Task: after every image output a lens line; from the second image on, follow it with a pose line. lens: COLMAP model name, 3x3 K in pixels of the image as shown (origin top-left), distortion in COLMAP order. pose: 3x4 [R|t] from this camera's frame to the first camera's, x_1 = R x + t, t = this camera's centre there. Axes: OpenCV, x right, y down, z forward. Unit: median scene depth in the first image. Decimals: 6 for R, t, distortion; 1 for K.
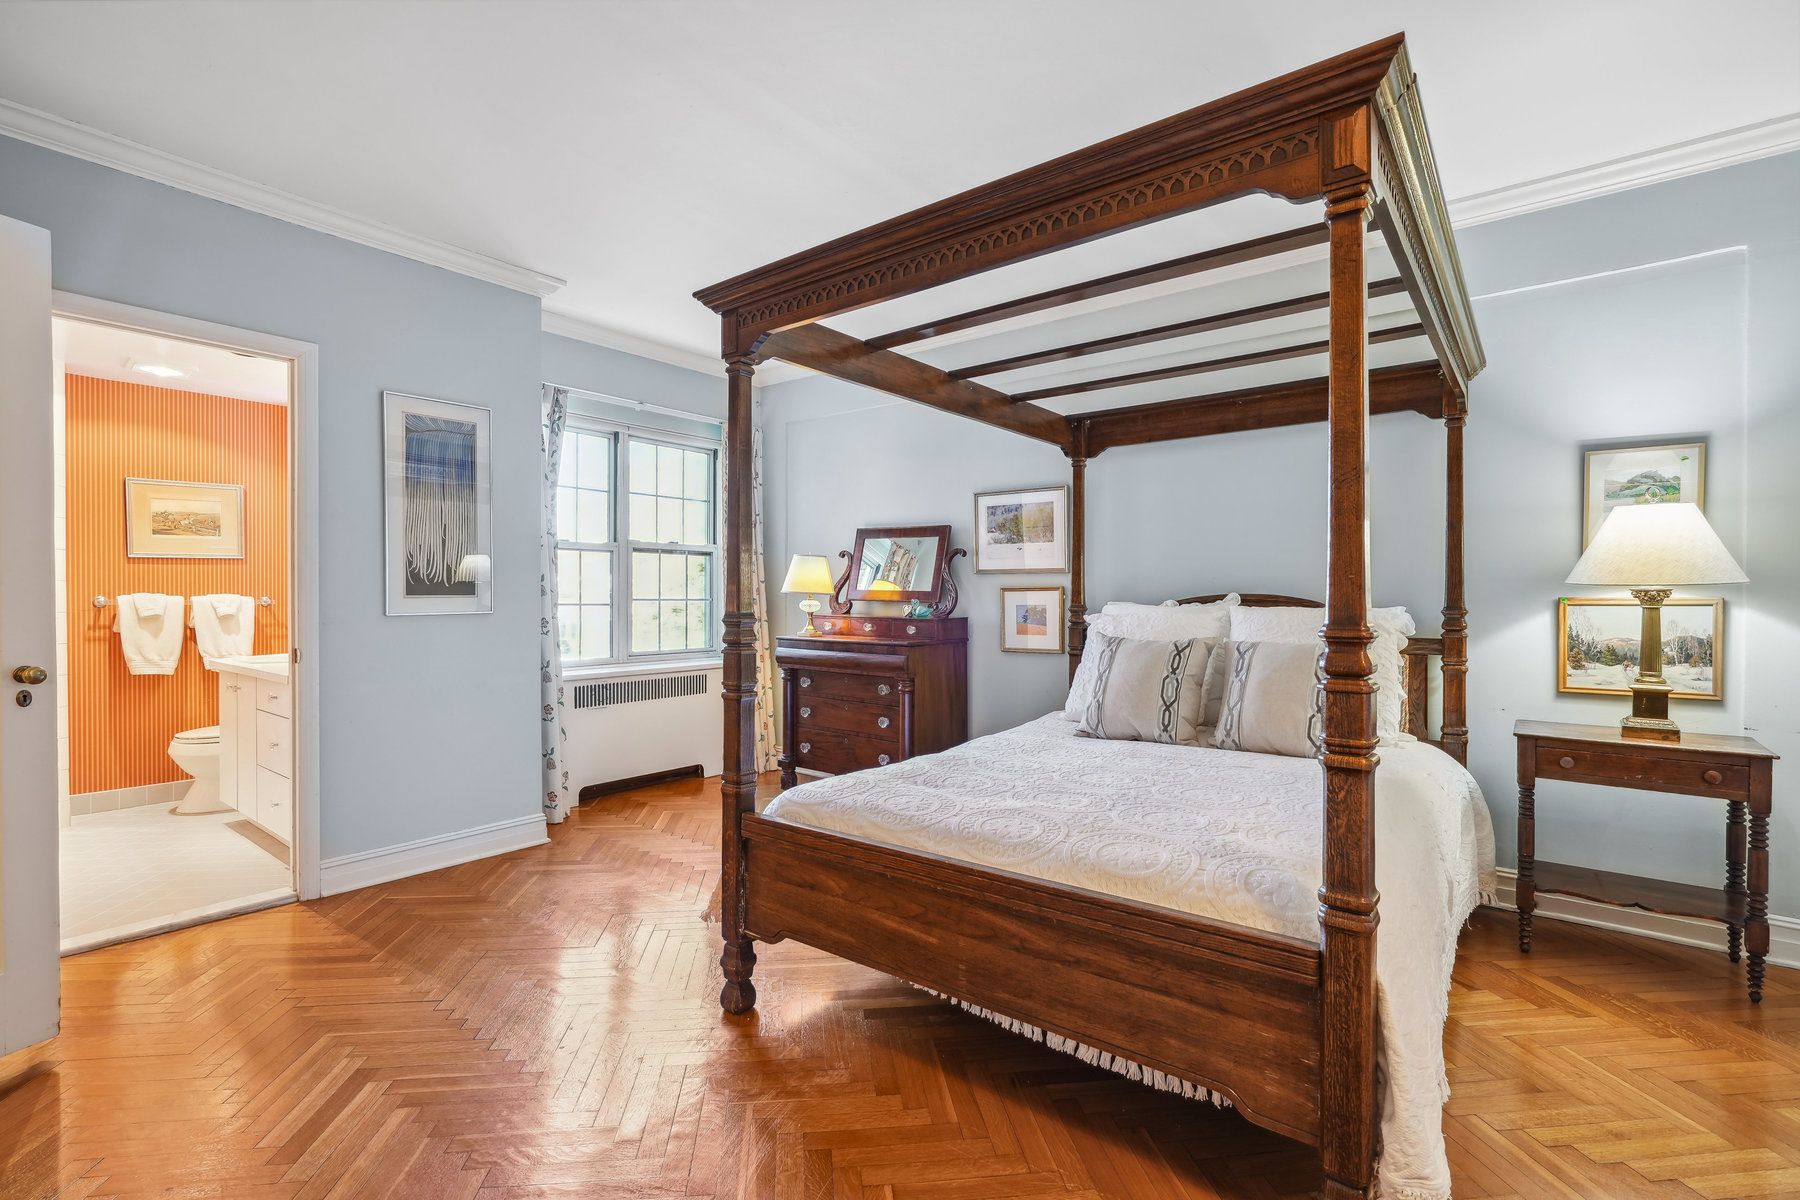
lens RADIAL K [[816.5, 0, 904.9], [0, 816.5, 598.9], [0, 0, 1]] dist [-0.005389, 0.003485]
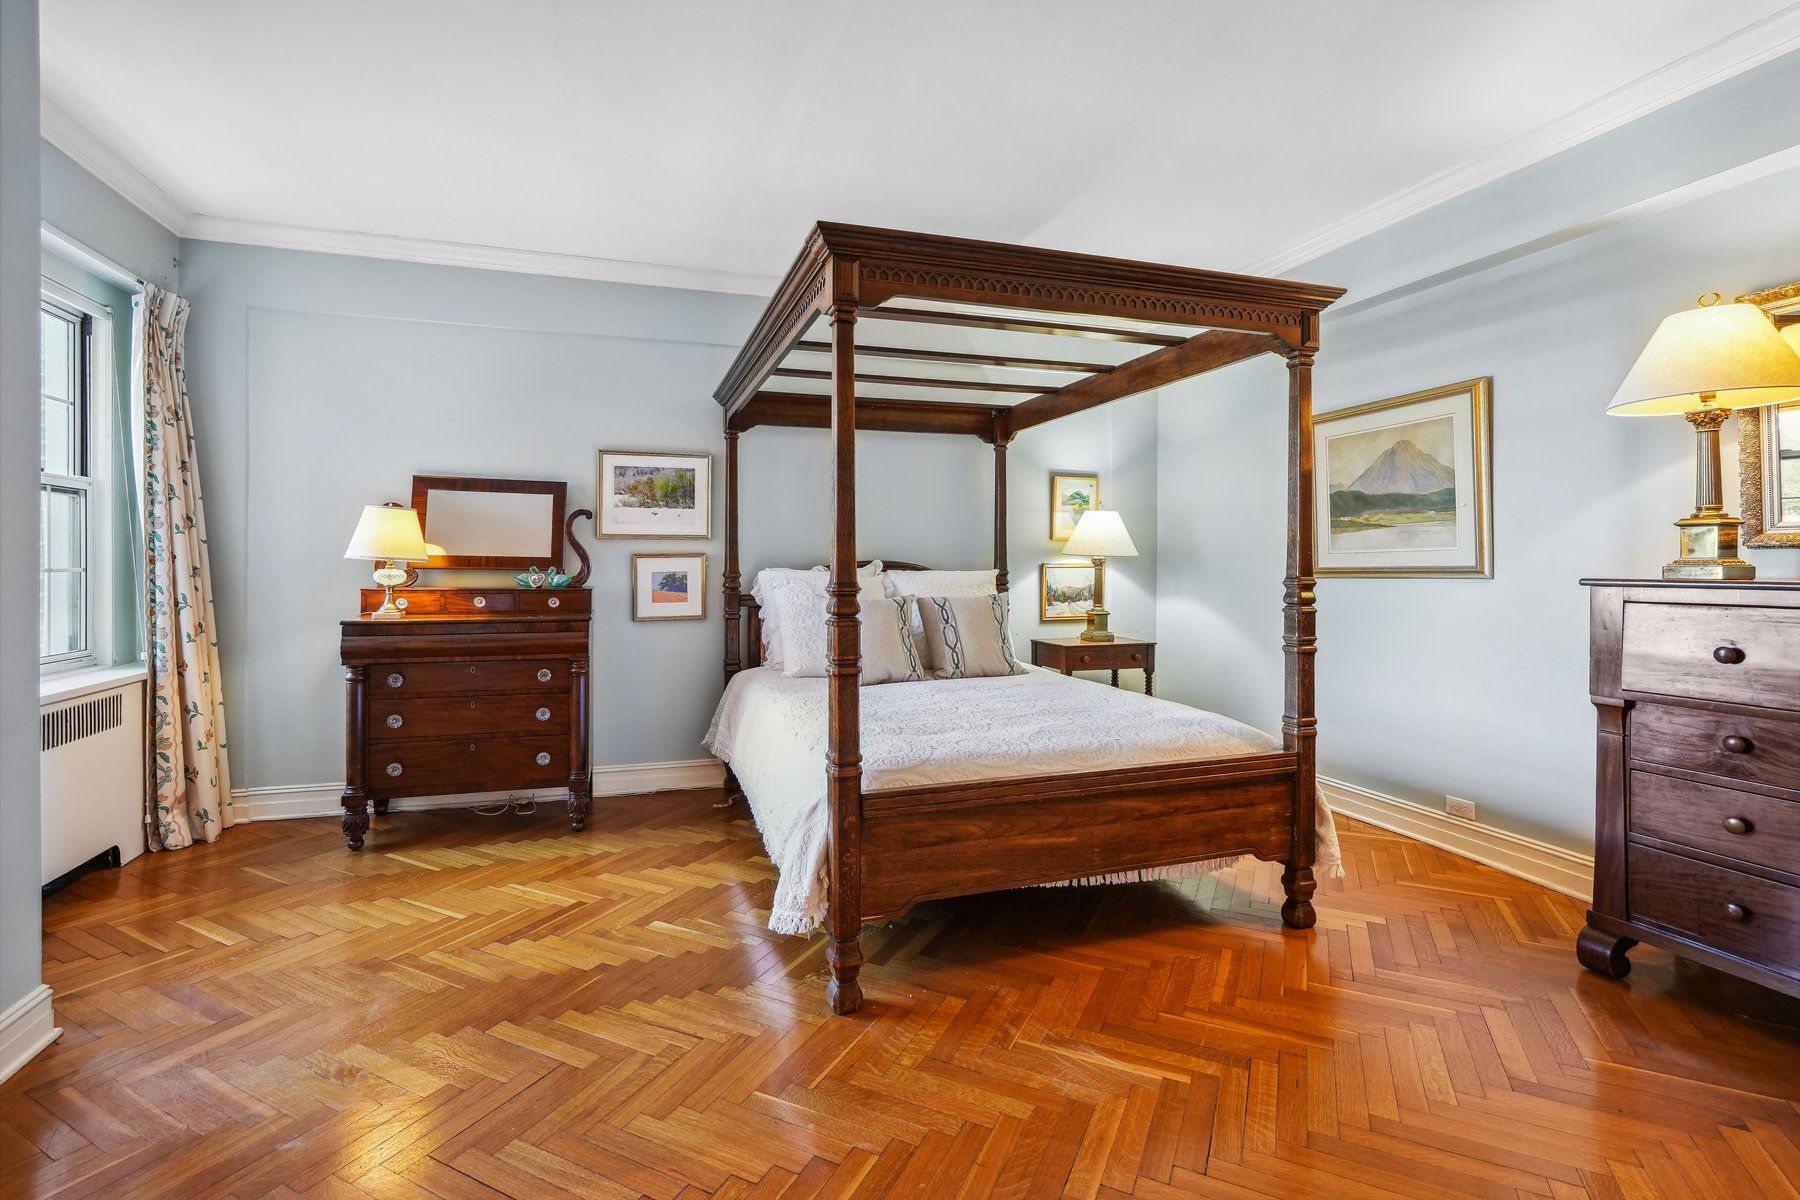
lens RADIAL K [[816.5, 0, 875.3], [0, 816.5, 563.0], [0, 0, 1]] dist [-0.005389, 0.003485]
pose [[0.561894, -0.002192, 0.827206, -0.526087], [0.004879, 0.999988, -0.000664, -0.001064], [-0.827195, 0.004409, 0.561898, 0.249351]]
